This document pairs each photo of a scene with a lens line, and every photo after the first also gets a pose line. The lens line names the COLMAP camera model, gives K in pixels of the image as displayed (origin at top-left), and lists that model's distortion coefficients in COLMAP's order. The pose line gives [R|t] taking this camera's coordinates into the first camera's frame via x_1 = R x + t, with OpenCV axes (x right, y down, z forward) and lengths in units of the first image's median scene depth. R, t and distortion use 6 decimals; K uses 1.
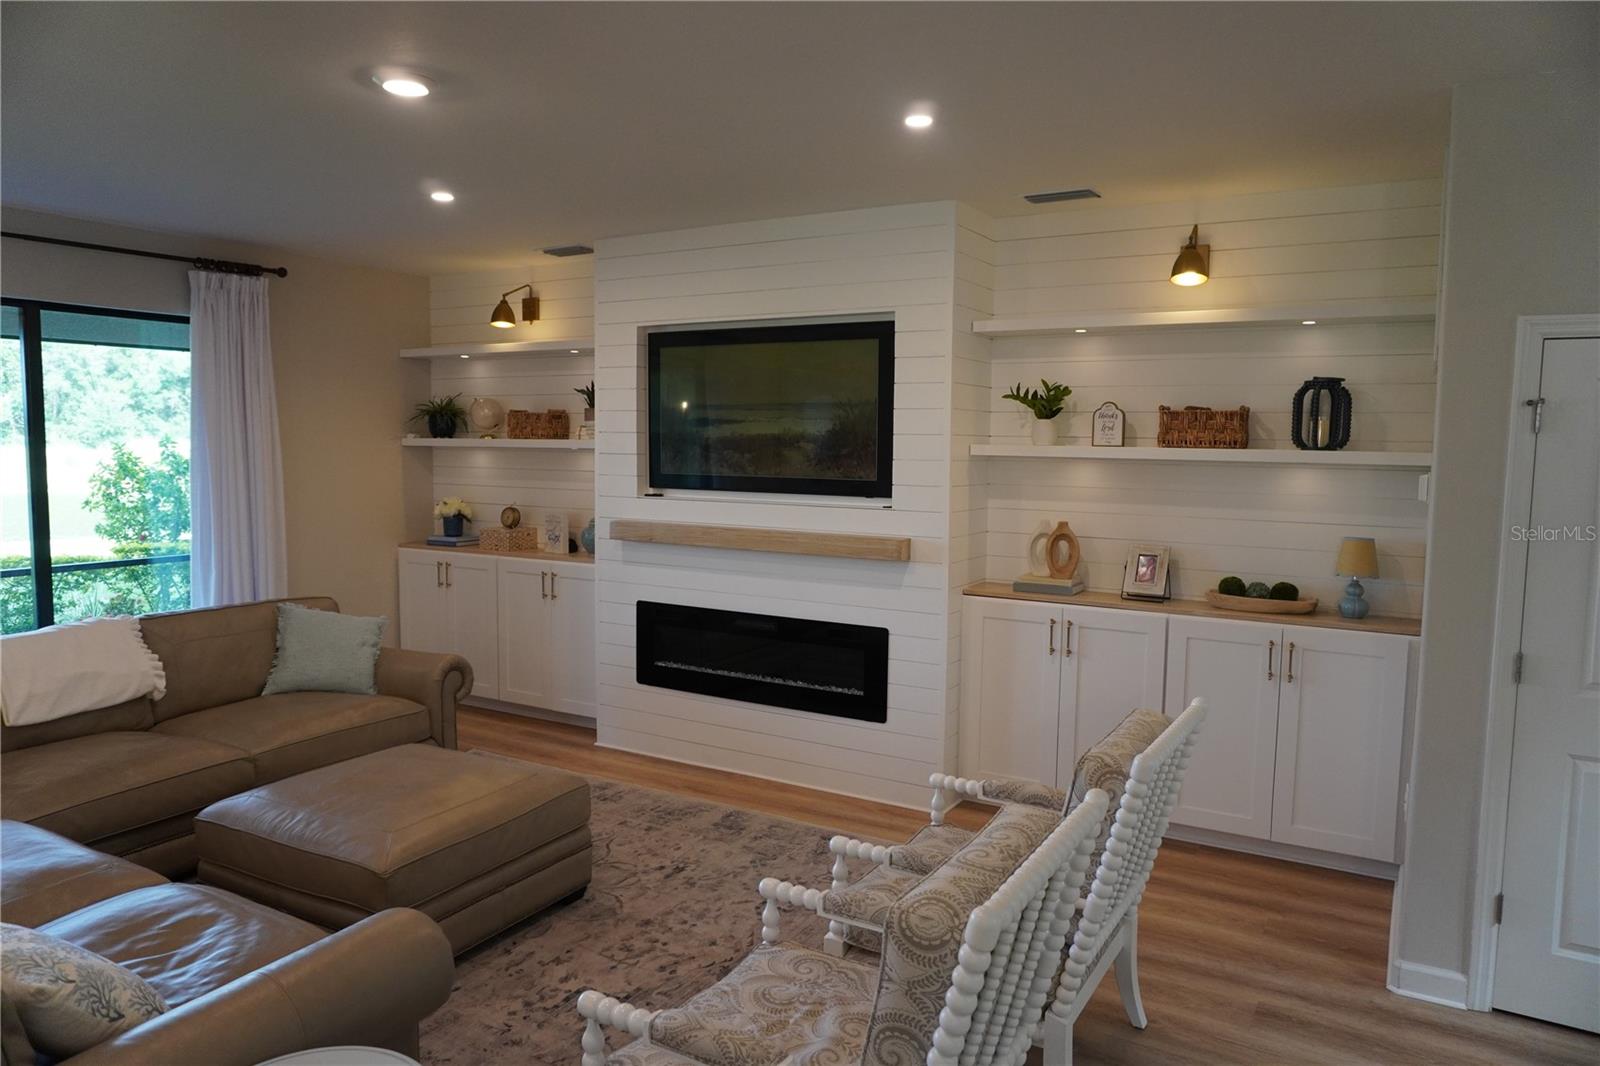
lens RADIAL K [[1077.0, 0, 804.4], [0, 1077.0, 530.8], [0, 0, 1]] dist [-0.047263, 0.042264]
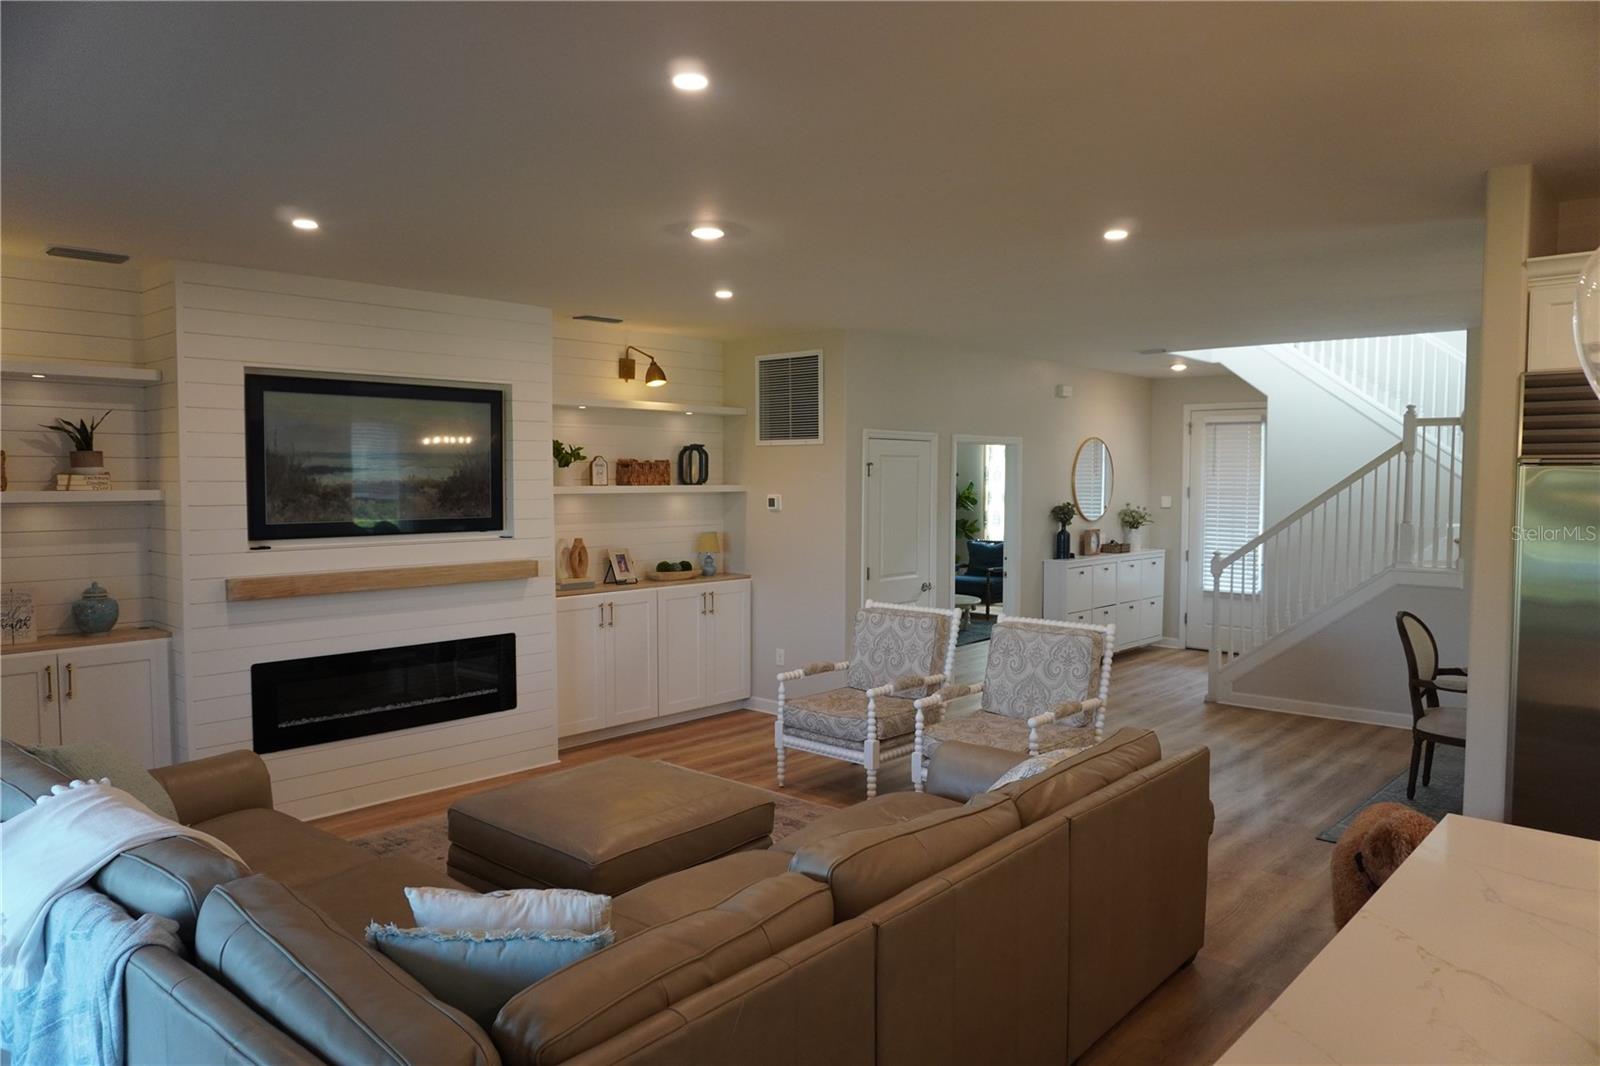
lens RADIAL K [[1077.0, 0, 799.5], [0, 1077.0, 535.4], [0, 0, 1]] dist [-0.047263, 0.042264]
pose [[0.198405, -0.067422, 0.977798, -1.067095], [0.083883, 0.995139, 0.051597, -0.059365], [-0.976524, 0.071783, 0.203096, 0.401330]]
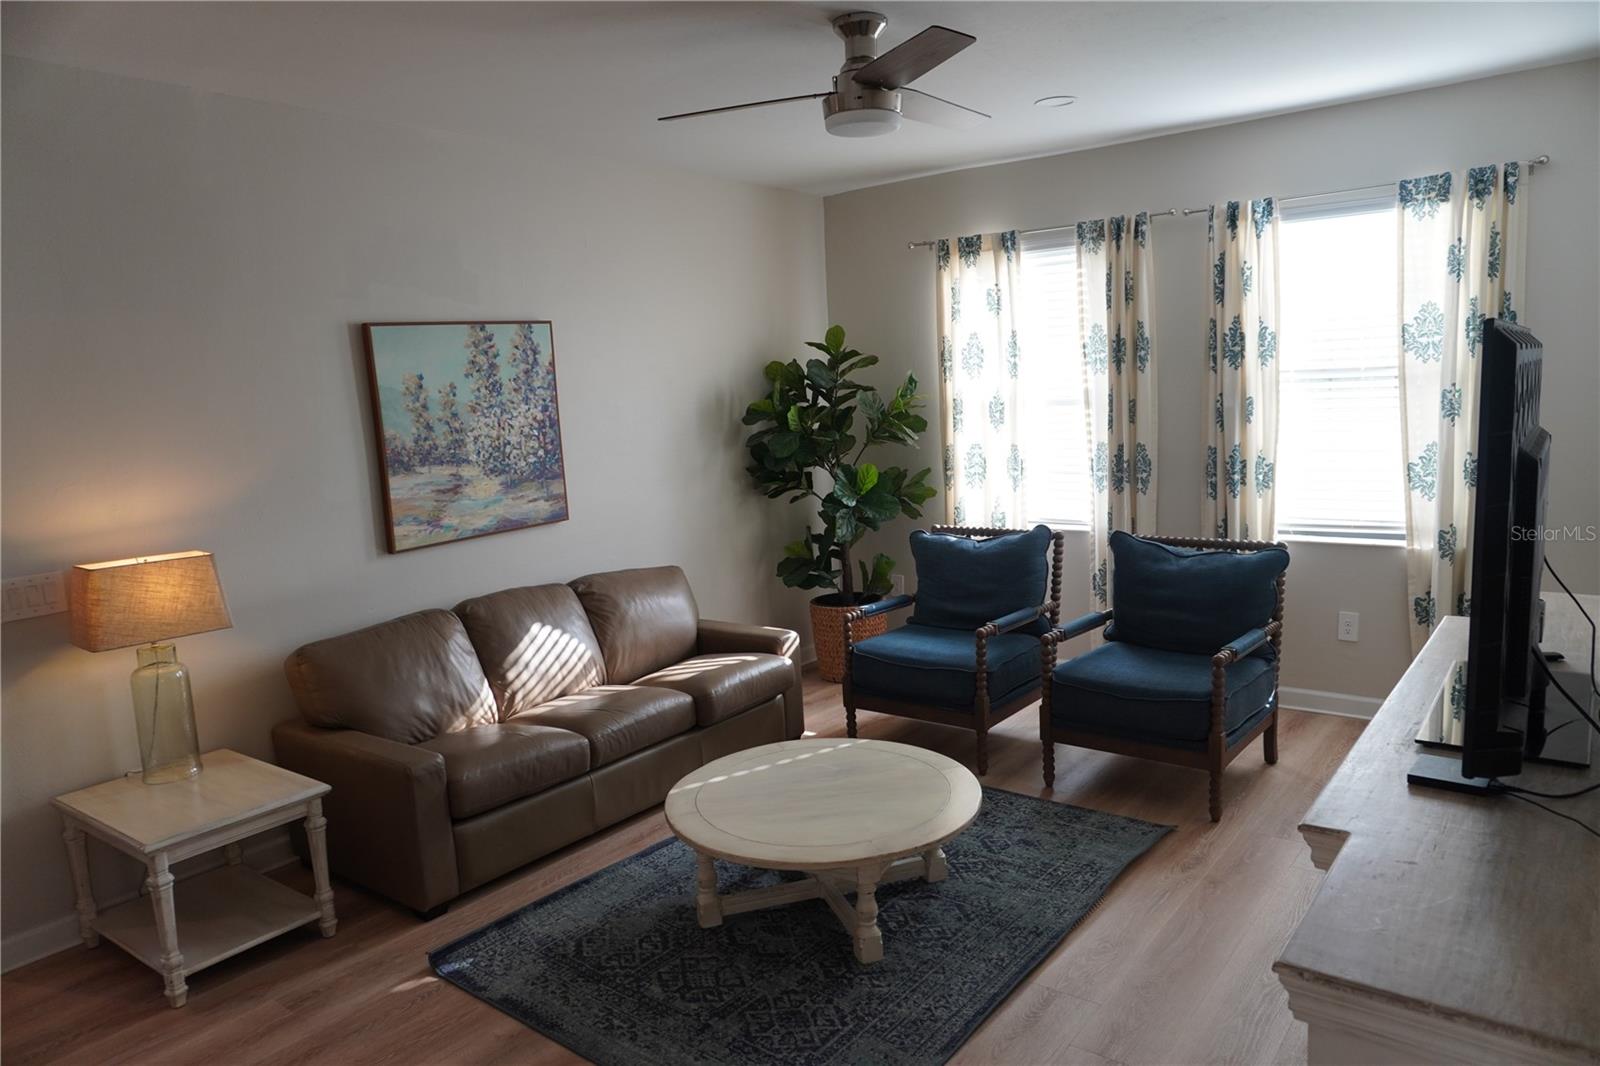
lens RADIAL K [[1077.0, 0, 802.4], [0, 1077.0, 532.6], [0, 0, 1]] dist [-0.047263, 0.042264]
pose [[0.122028, -0.163129, 0.979029, 0.669004], [0.135066, 0.979954, 0.146449, -0.035007], [-0.983294, 0.114363, 0.141615, 0.496039]]
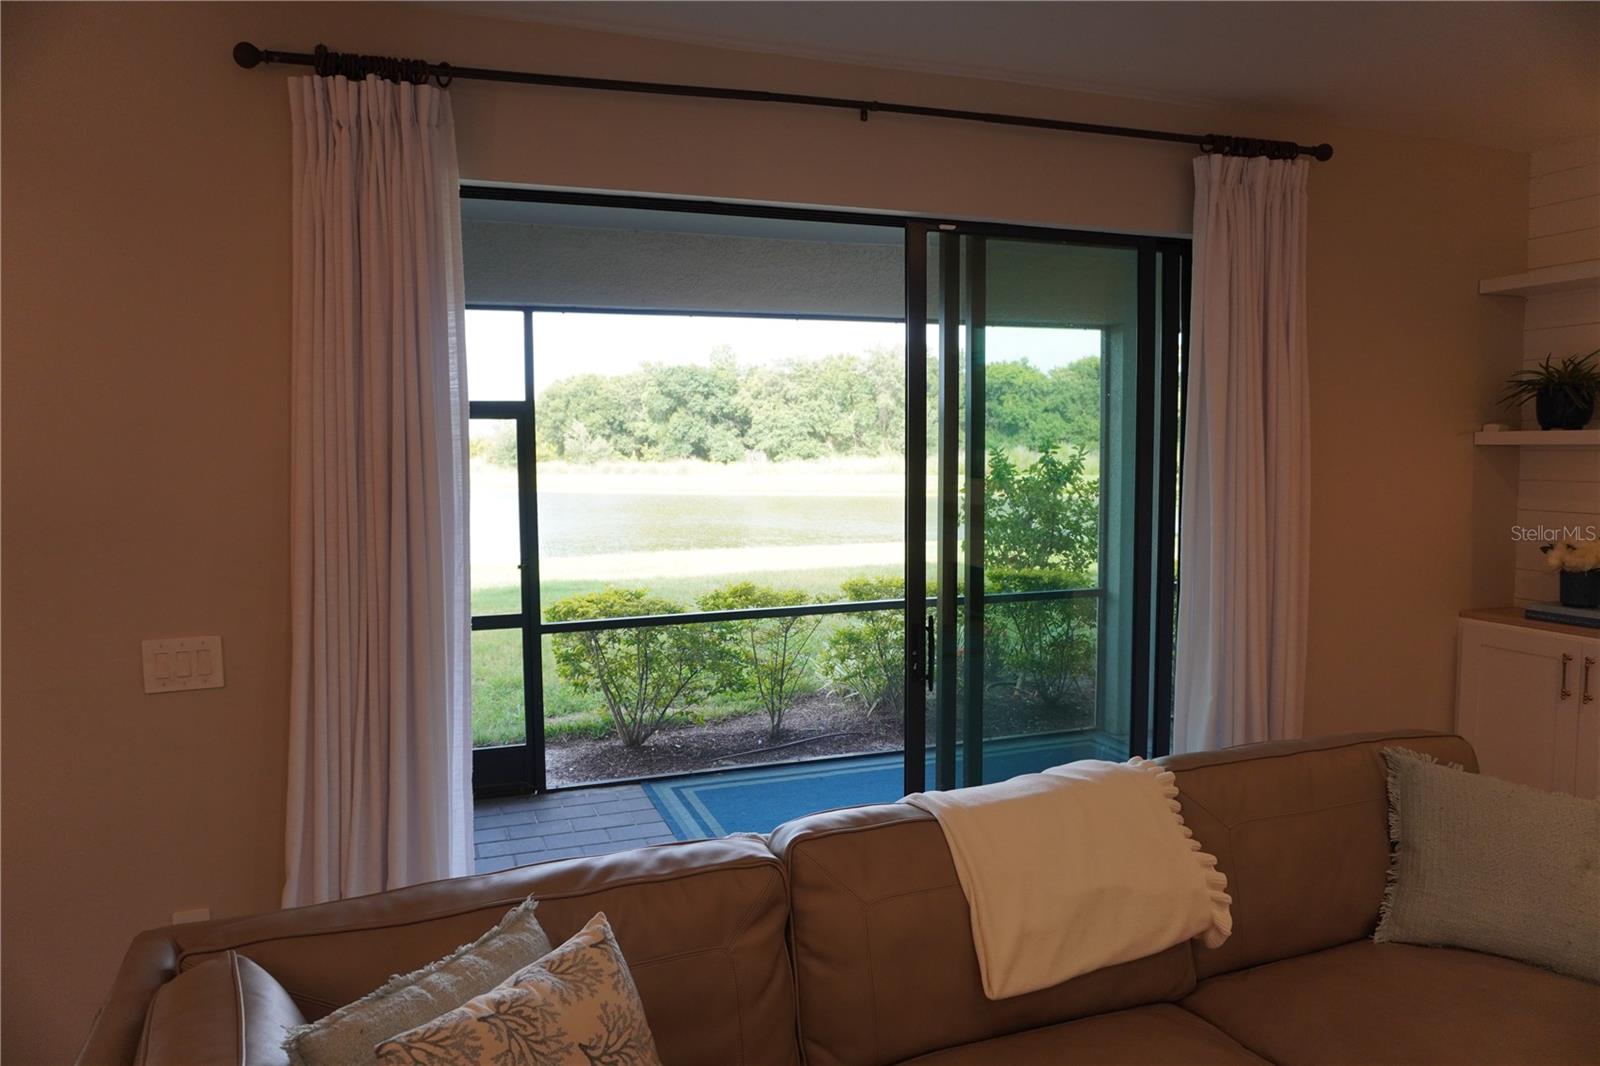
lens RADIAL K [[1077.0, 0, 800.0], [0, 1077.0, 535.1], [0, 0, 1]] dist [-0.047263, 0.042264]
pose [[0.773799, 0.034957, -0.632466, -0.399840], [-0.036489, 0.999278, 0.010588, -0.030704], [0.632379, 0.014885, 0.774516, 0.432008]]
